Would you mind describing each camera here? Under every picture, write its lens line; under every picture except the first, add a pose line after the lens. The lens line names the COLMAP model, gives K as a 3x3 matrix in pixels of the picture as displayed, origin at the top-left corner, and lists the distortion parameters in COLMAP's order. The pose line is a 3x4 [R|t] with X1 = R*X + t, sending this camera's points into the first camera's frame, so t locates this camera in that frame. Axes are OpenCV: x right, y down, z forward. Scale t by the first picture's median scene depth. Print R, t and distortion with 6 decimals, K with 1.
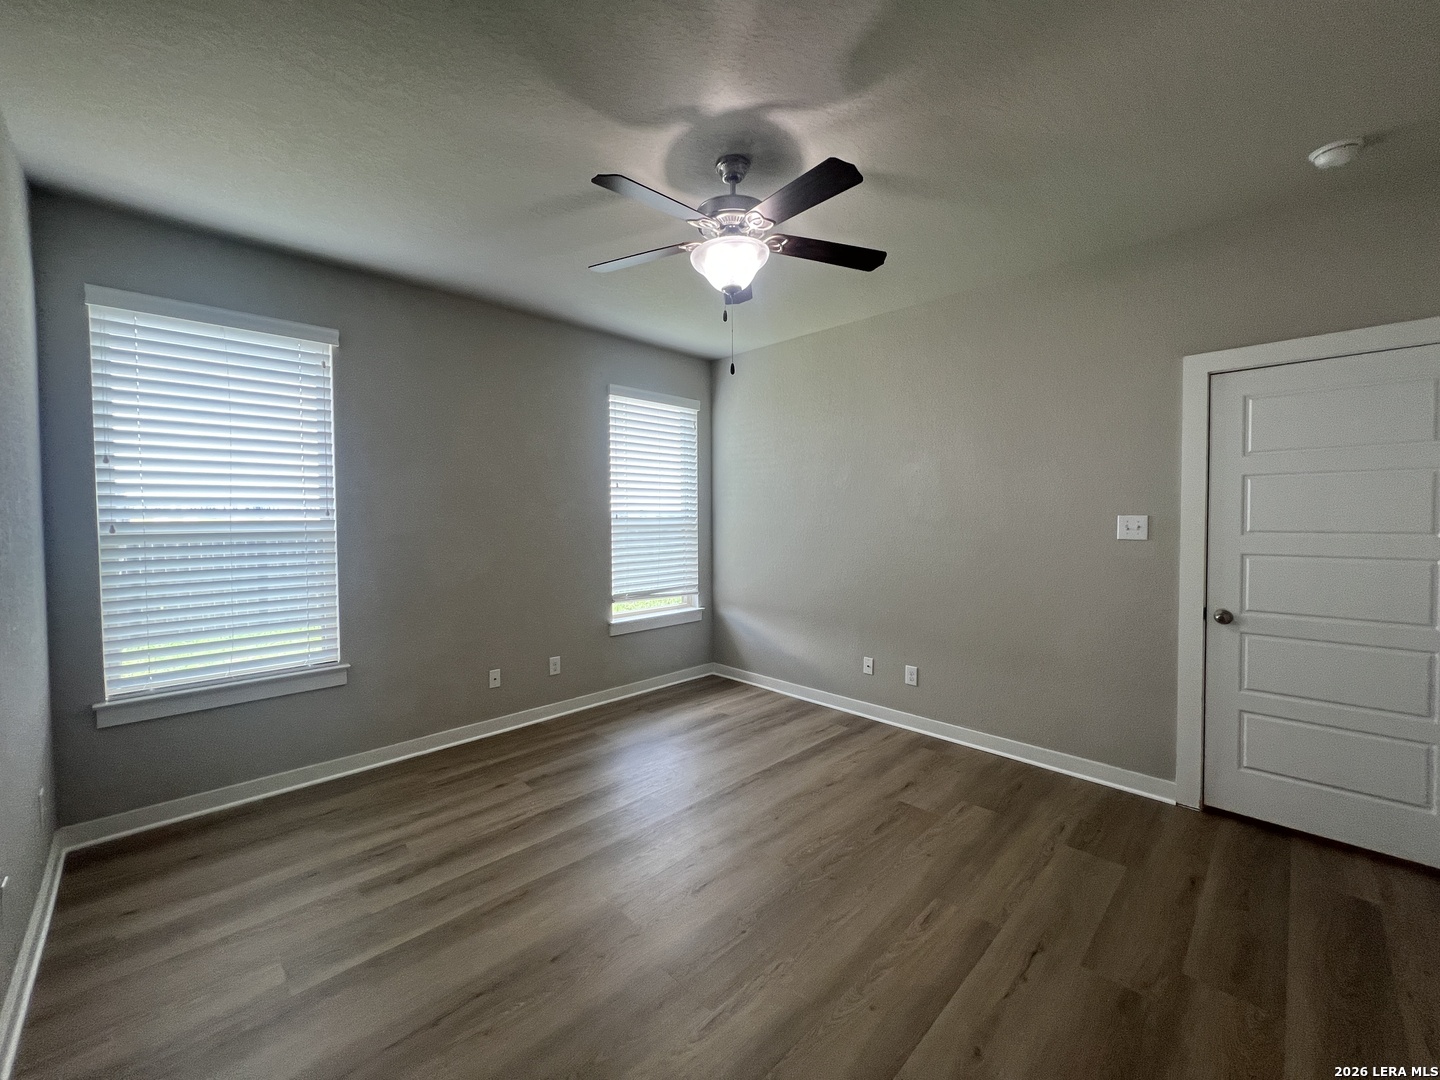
lens RADIAL K [[576.7, 0, 760.8], [0, 576.7, 531.3], [0, 0, 1]] dist [0.002123, 0.000267]
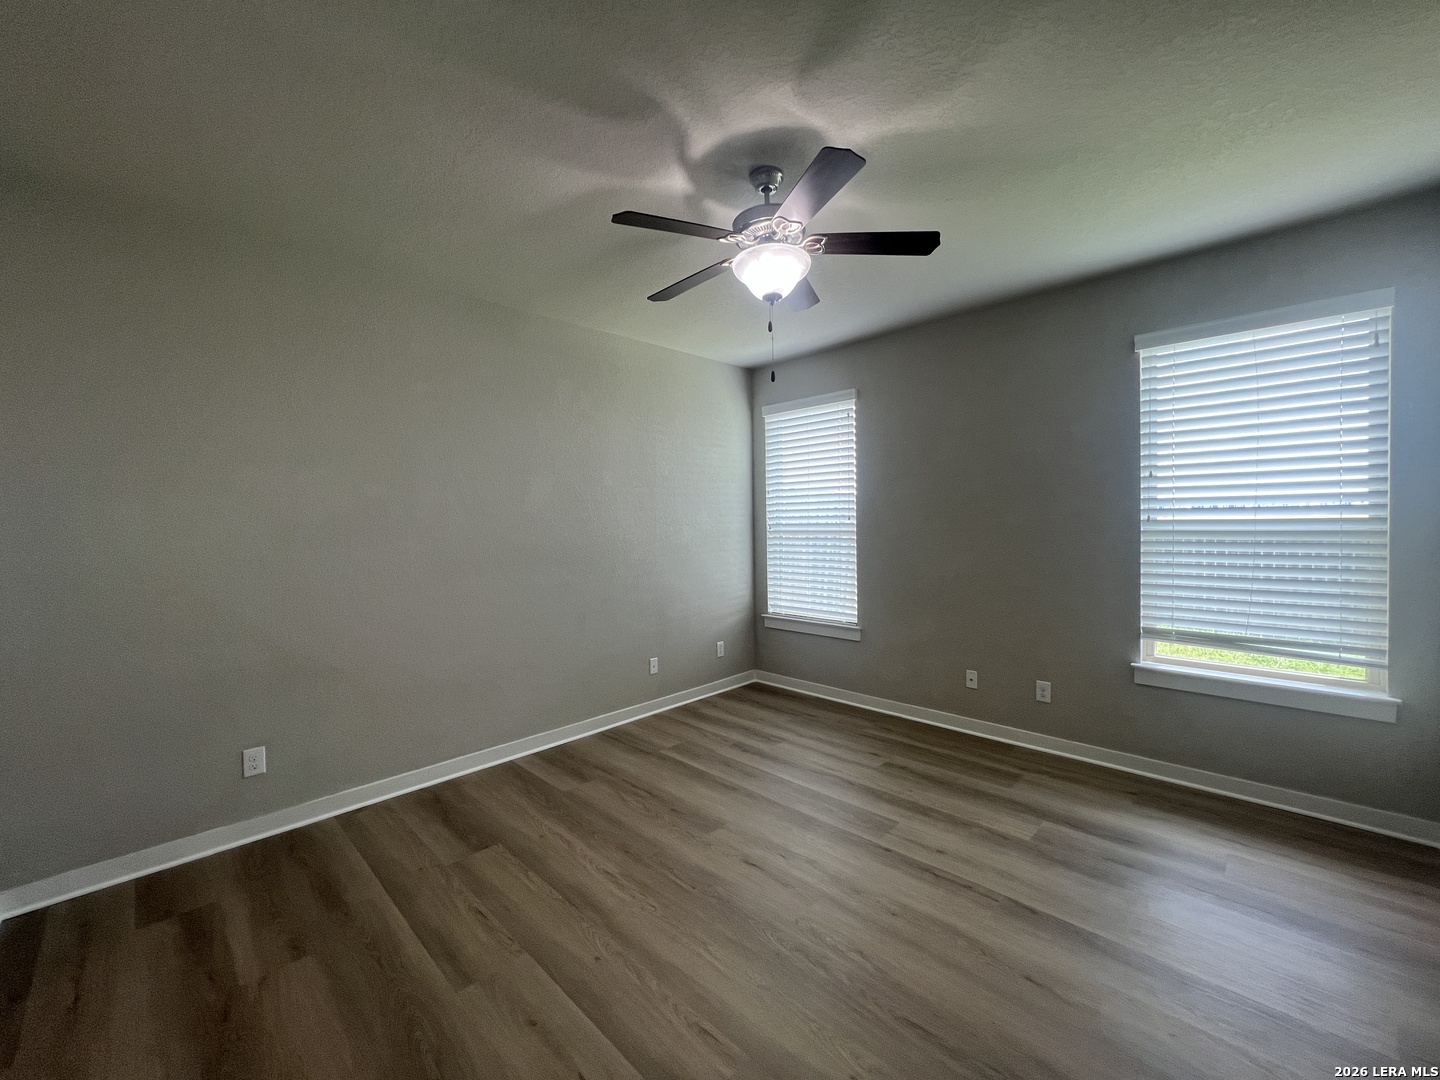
lens RADIAL K [[626.4, 0, 713.6], [0, 626.4, 529.1], [0, 0, 1]] dist [-0.002493, -0.000199]
pose [[-0.064788, 0.016063, -0.997770, 0.753230], [-0.015244, 0.999738, 0.017084, -0.023147], [0.997783, 0.016316, -0.064526, 0.700603]]
